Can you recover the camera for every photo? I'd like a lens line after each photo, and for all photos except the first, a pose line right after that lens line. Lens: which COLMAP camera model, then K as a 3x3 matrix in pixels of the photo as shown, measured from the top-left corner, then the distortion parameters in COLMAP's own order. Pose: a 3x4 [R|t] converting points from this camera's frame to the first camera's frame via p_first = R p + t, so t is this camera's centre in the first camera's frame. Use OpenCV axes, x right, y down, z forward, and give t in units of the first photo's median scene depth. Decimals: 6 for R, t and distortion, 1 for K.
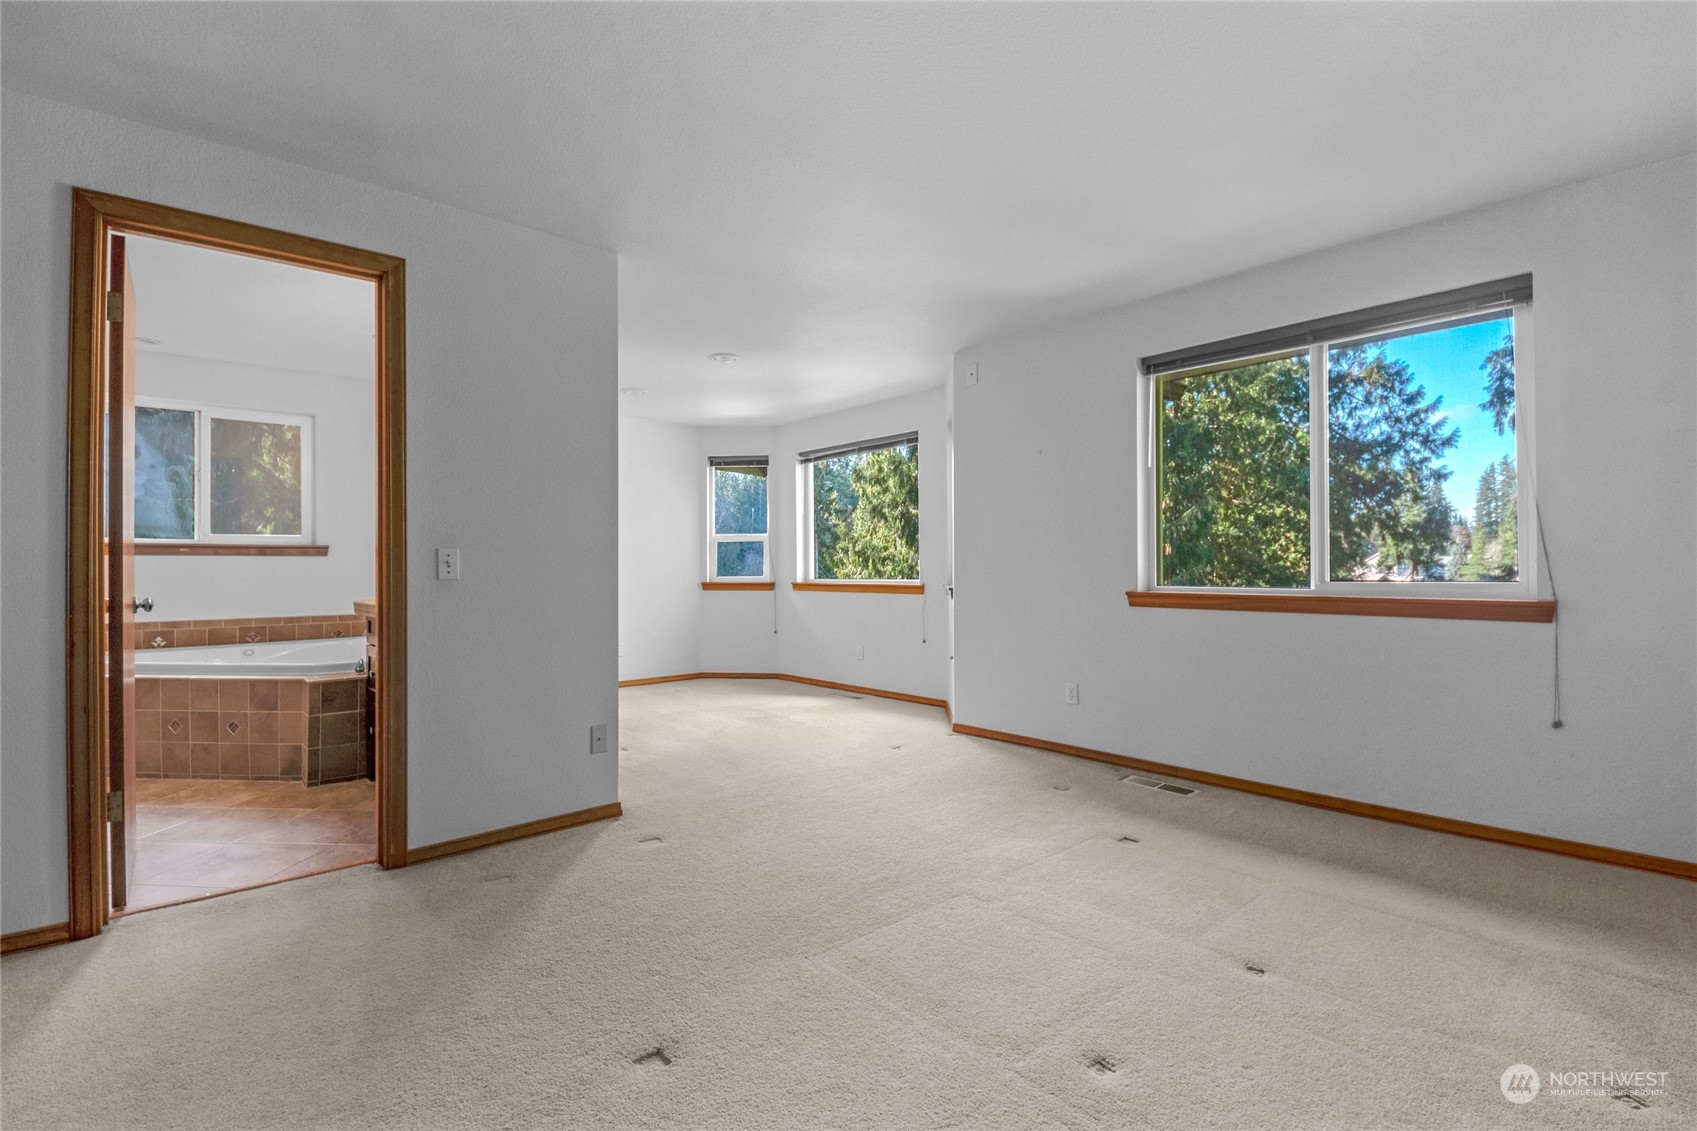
lens RADIAL K [[767.4, 0, 856.9], [0, 767.4, 564.5], [0, 0, 1]] dist [0.025489, 0.000322]
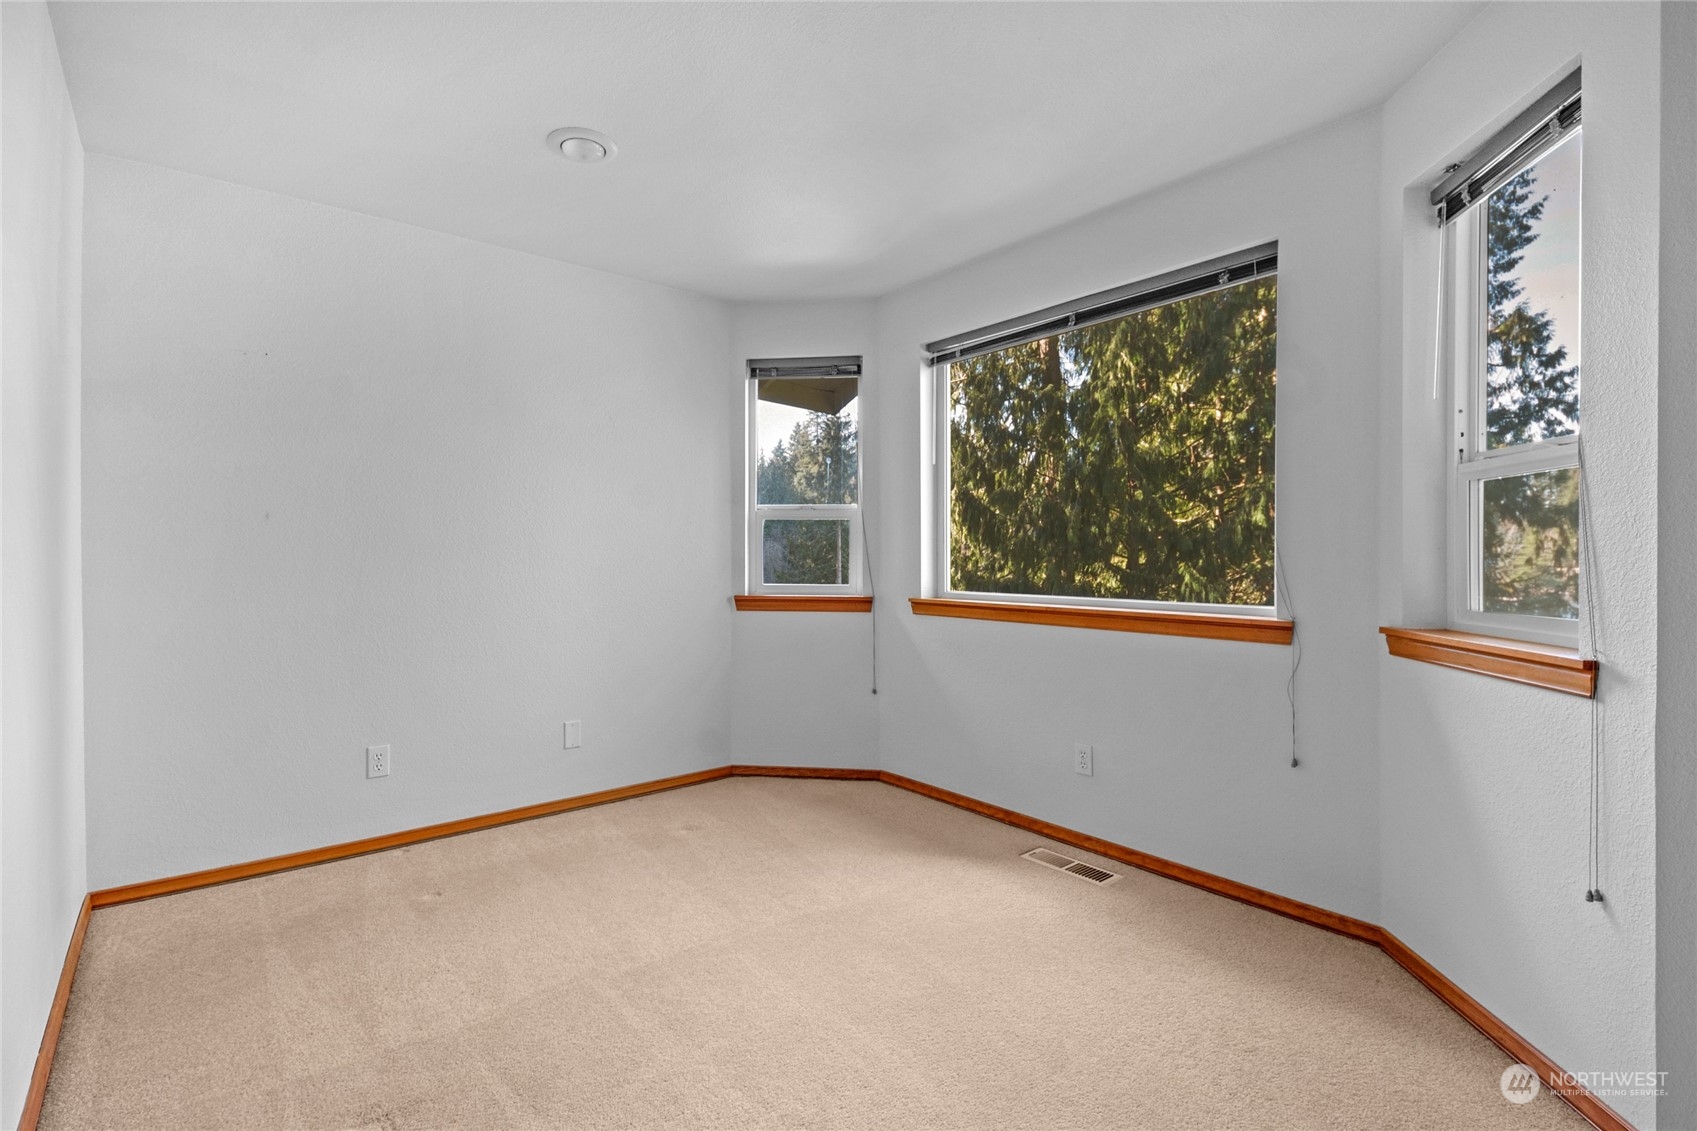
lens RADIAL K [[767.4, 0, 836.7], [0, 767.4, 565.5], [0, 0, 1]] dist [0.025489, 0.000322]
pose [[0.999262, 0.005666, -0.037984, -0.110965], [-0.004984, 0.999825, 0.018047, -0.007290], [0.038080, -0.017844, 0.999115, 0.470641]]
